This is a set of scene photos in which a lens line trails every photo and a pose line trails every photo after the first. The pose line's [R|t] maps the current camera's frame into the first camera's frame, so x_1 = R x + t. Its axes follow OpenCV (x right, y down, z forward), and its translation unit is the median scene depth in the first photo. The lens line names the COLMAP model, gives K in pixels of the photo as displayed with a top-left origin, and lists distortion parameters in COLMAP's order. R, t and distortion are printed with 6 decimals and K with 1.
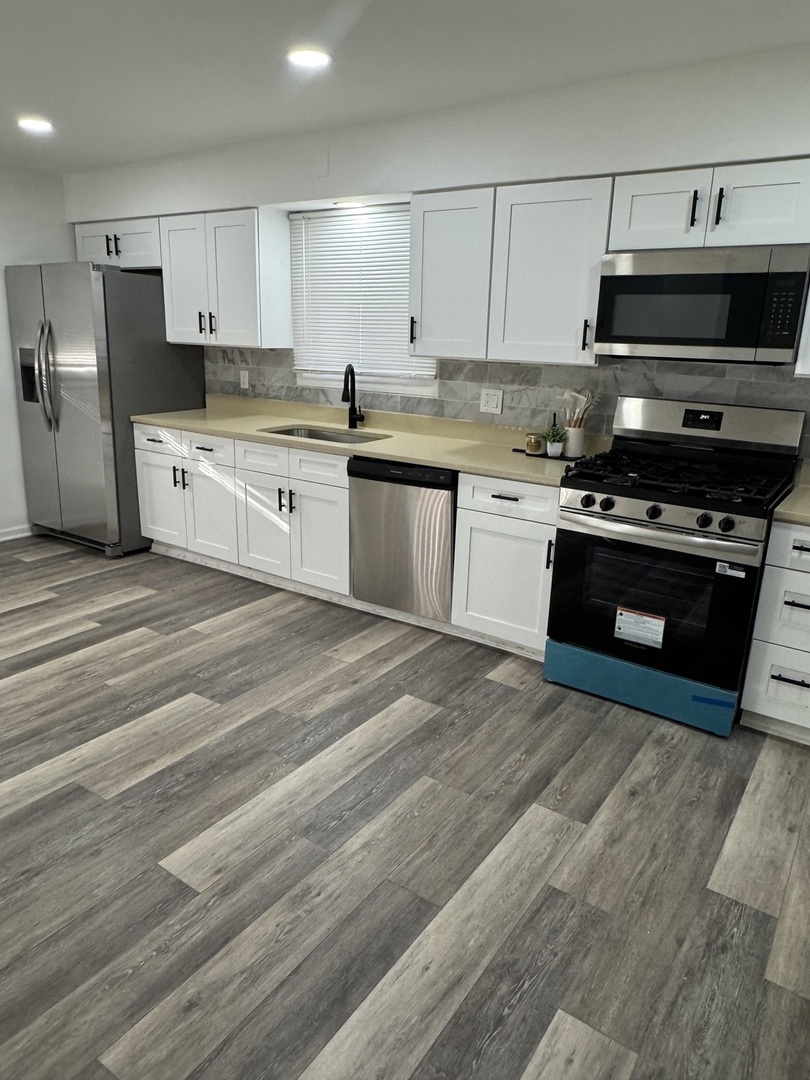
lens RADIAL K [[722.3, 0, 408.4], [0, 722.3, 535.1], [0, 0, 1]] dist [-0.005596, 0.006165]
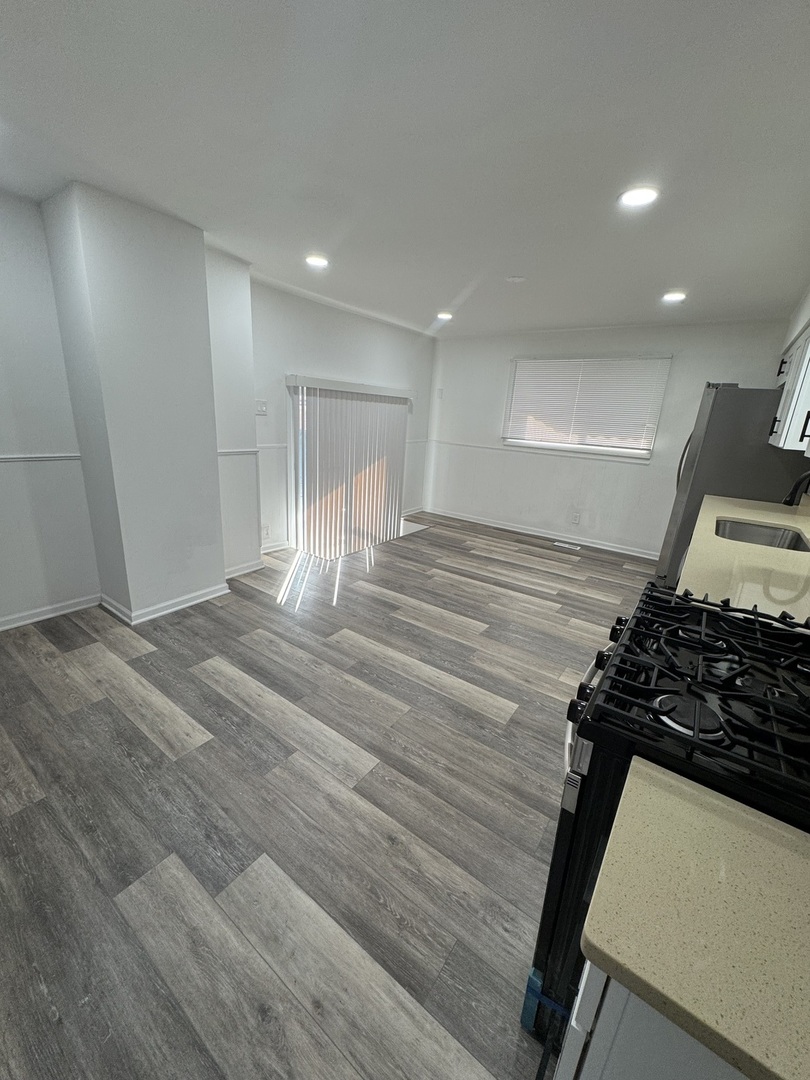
lens RADIAL K [[426.6, 0, 405.7], [0, 426.6, 545.8], [0, 0, 1]] dist [-0.000933, 0.000057]
pose [[-0.022380, 0.274315, -0.961379, 0.895563], [-0.325759, 0.907139, 0.266422, -0.229529], [0.945188, 0.319141, 0.069059, 0.948822]]
